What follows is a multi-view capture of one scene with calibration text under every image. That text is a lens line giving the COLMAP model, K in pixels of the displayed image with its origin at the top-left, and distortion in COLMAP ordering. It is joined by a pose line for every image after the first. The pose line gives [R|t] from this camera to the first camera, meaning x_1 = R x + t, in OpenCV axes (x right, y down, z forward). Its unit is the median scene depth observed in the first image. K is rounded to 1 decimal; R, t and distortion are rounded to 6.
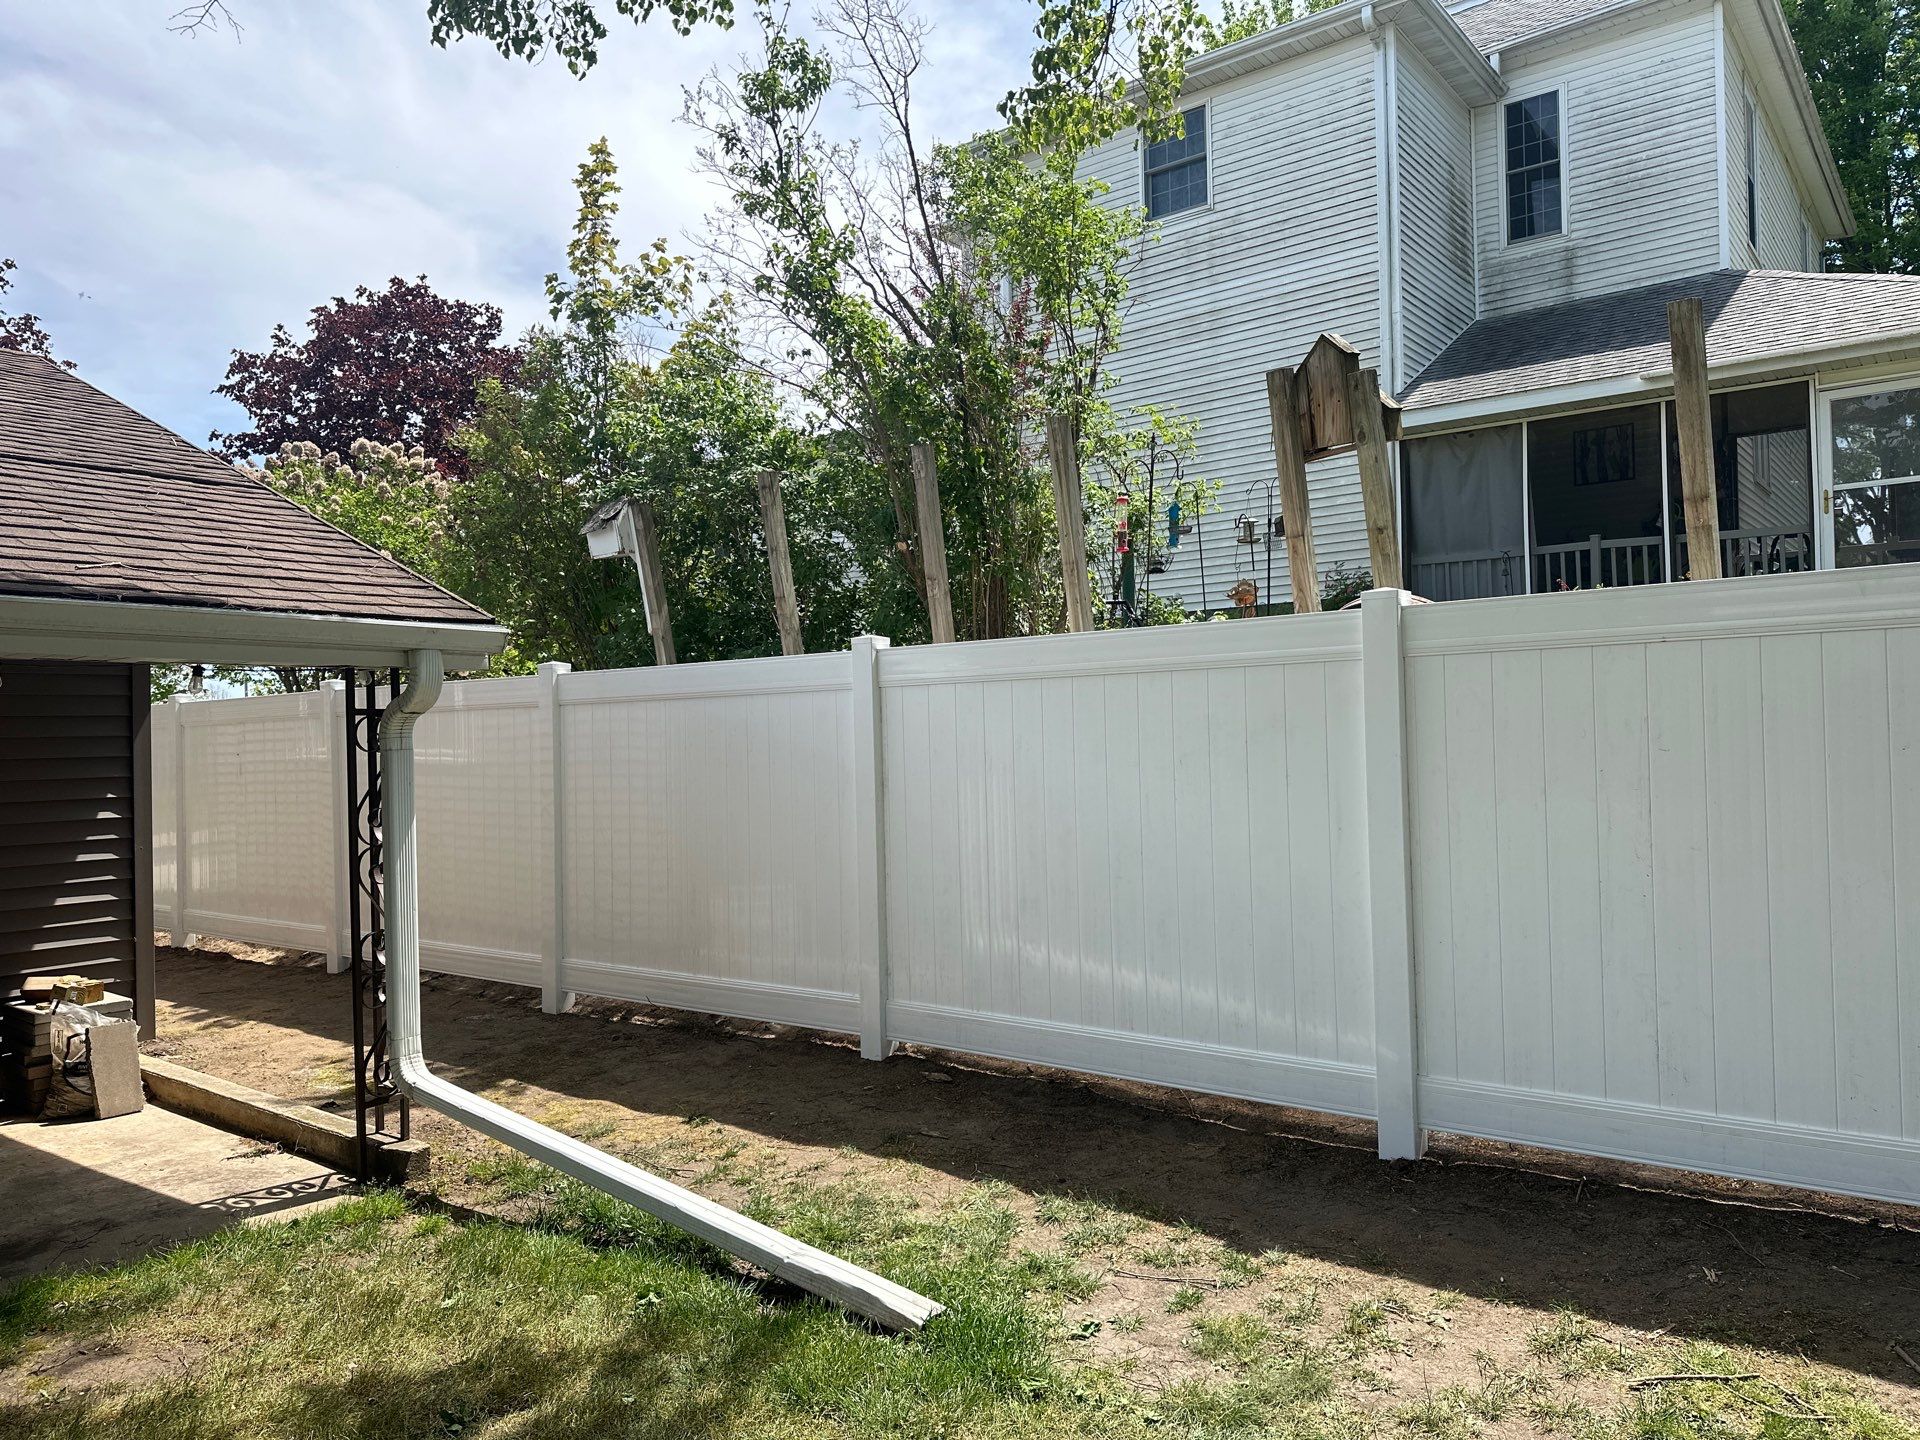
lens RADIAL K [[1344.4, 0, 962.6], [0, 1344.4, 725.6], [0, 0, 1]] dist [0.020801, -0.025608]
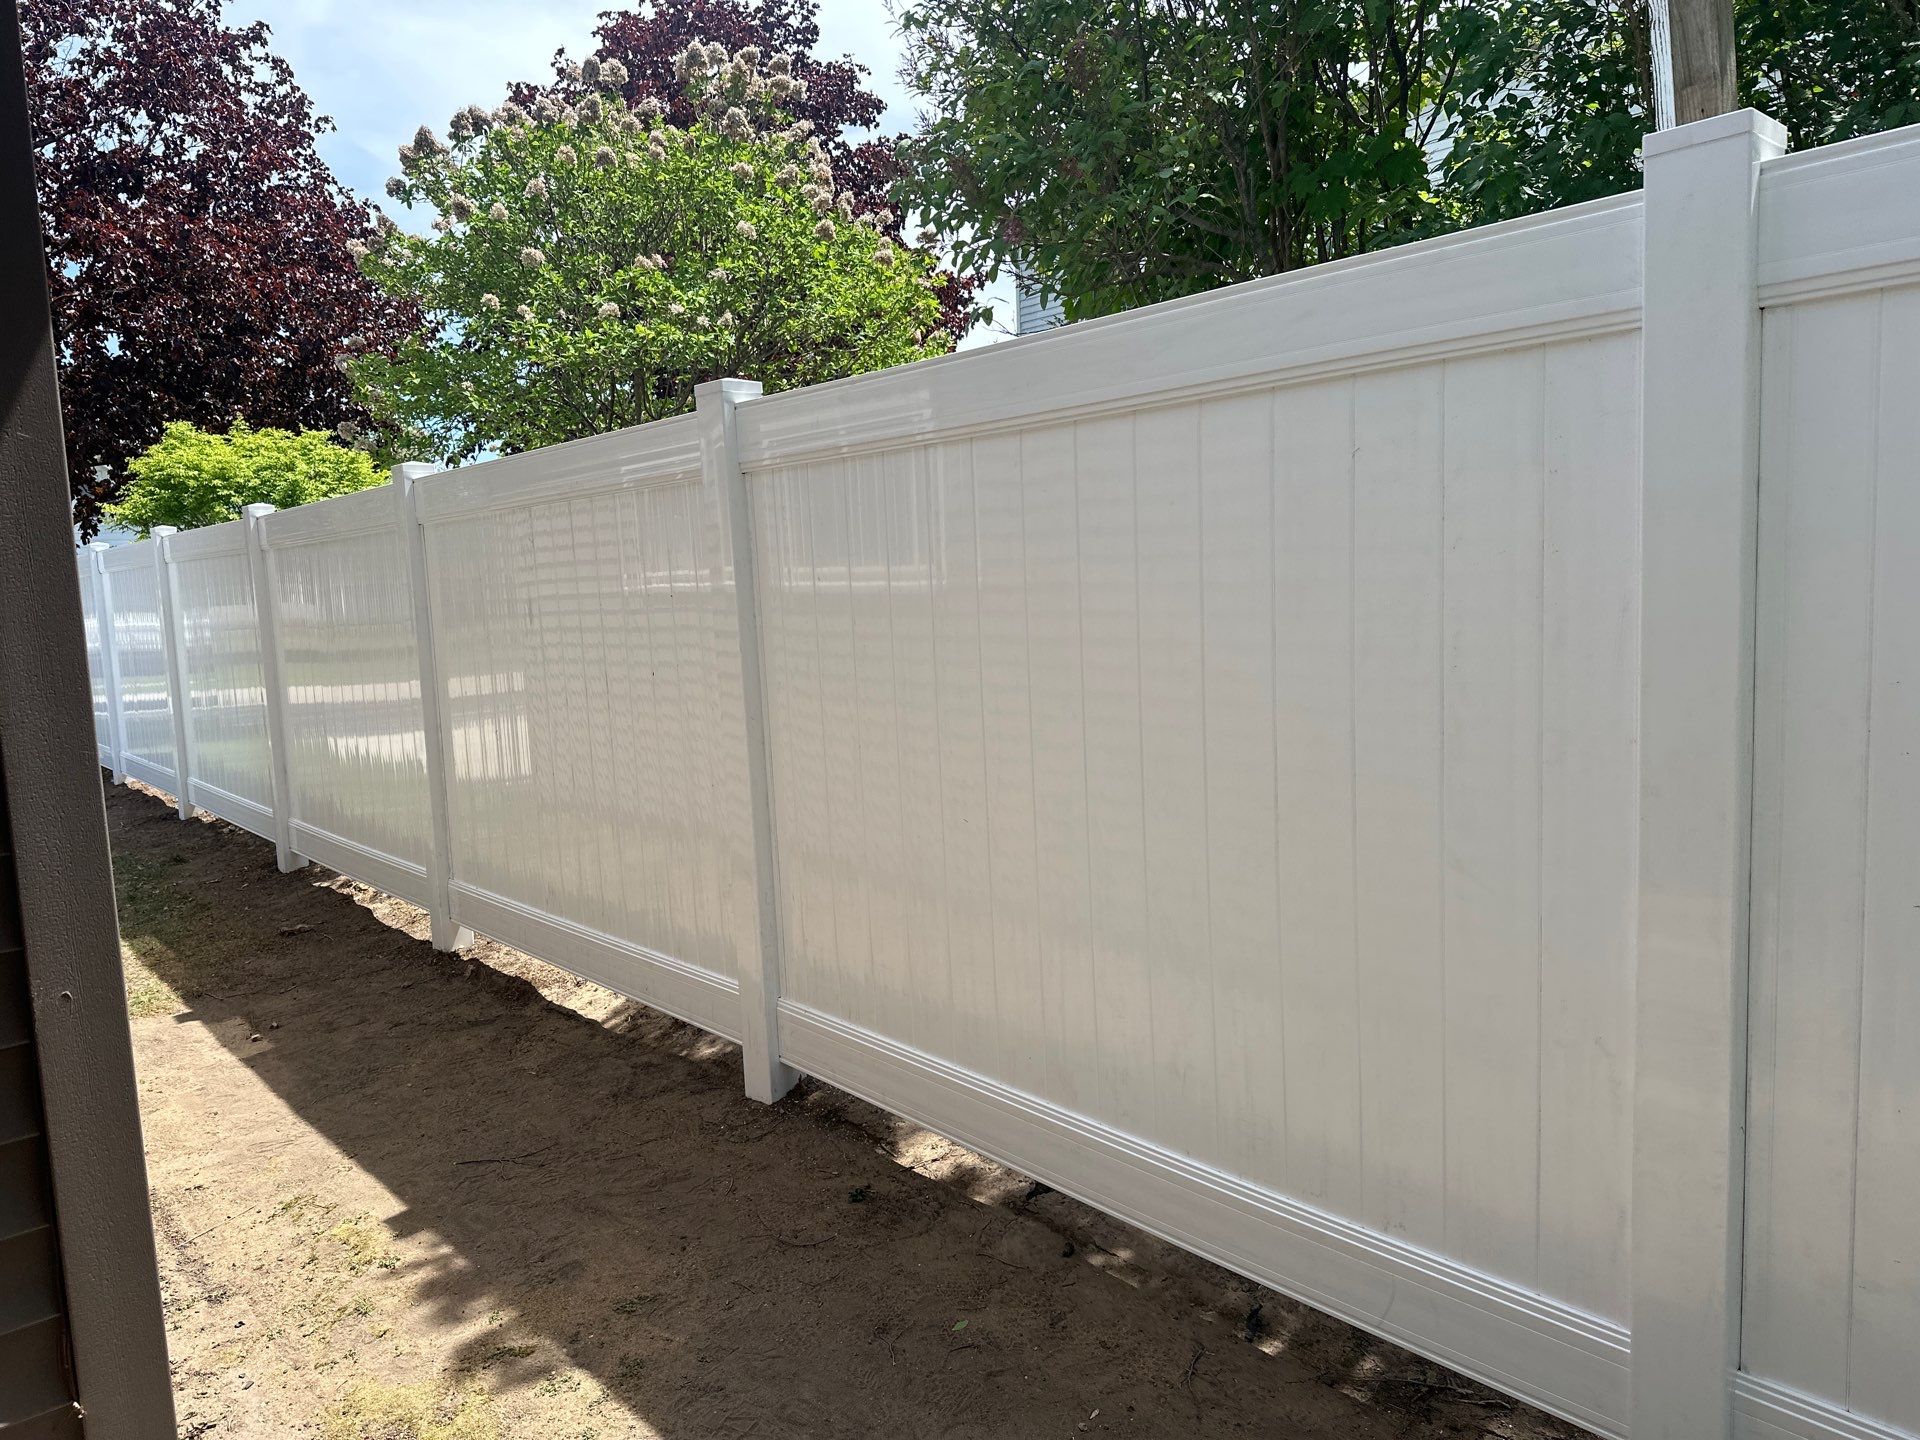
lens RADIAL K [[1344.4, 0, 957.5], [0, 1344.4, 715.9], [0, 0, 1]] dist [0.020801, -0.025608]
pose [[0.980121, 0.009678, -0.198164, -0.278134], [0.016605, 0.991304, 0.130542, 0.008380], [0.197704, -0.131238, 0.971437, 0.534840]]
